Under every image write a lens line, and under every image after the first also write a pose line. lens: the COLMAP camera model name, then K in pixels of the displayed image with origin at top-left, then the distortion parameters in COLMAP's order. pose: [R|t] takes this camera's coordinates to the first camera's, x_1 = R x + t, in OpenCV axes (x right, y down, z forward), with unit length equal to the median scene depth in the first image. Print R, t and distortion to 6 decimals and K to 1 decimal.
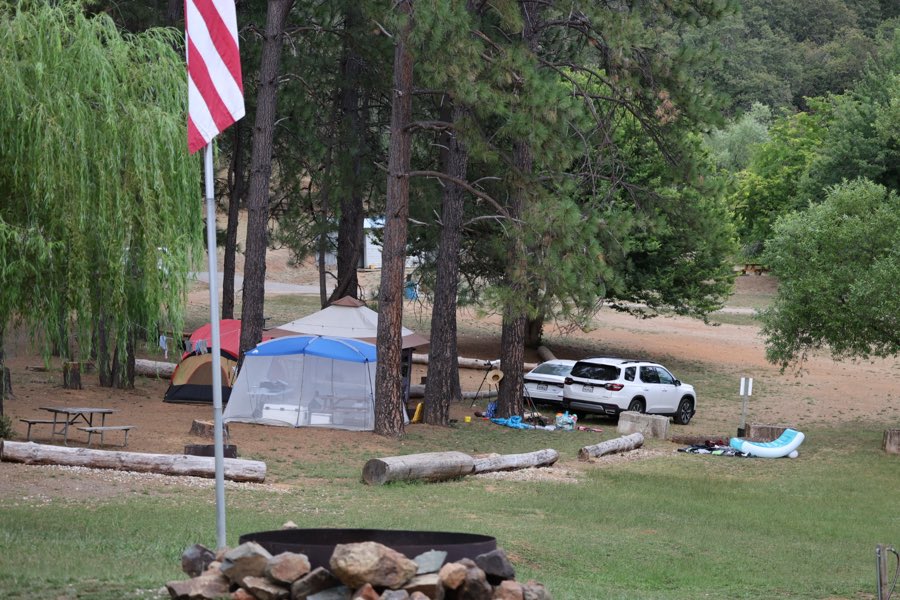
lens RADIAL K [[2568.0, 0, 450.0], [0, 2568.0, 300.0], [0, 0, 1]] dist [0.561392, 1.334164]
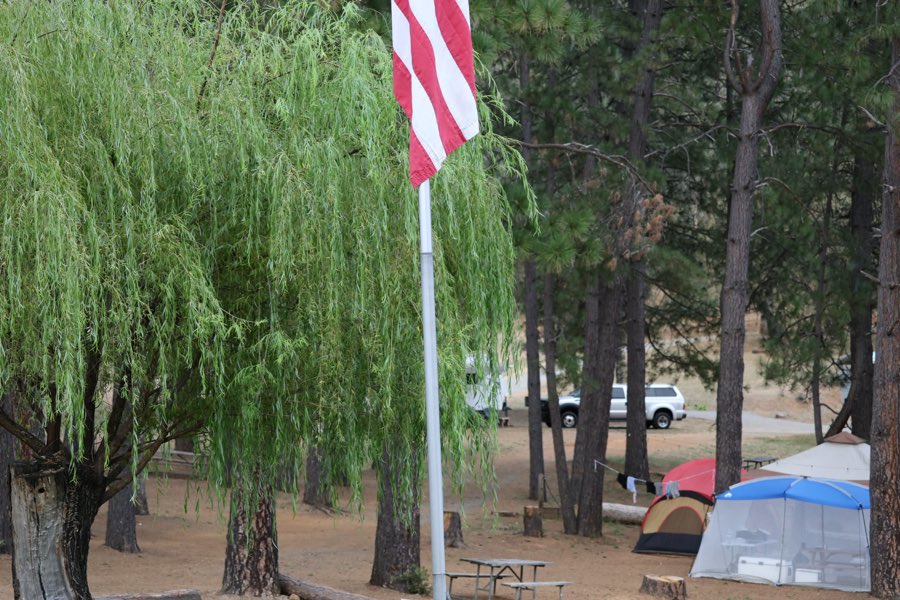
lens RADIAL K [[2568.0, 0, 450.0], [0, 2568.0, 300.0], [0, 0, 1]] dist [0.561392, 1.334164]
pose [[0.977276, -0.020023, -0.211025, 0.019357], [0.008145, 0.998341, -0.057004, 0.003722], [0.211816, 0.053990, 0.975817, 0.136194]]
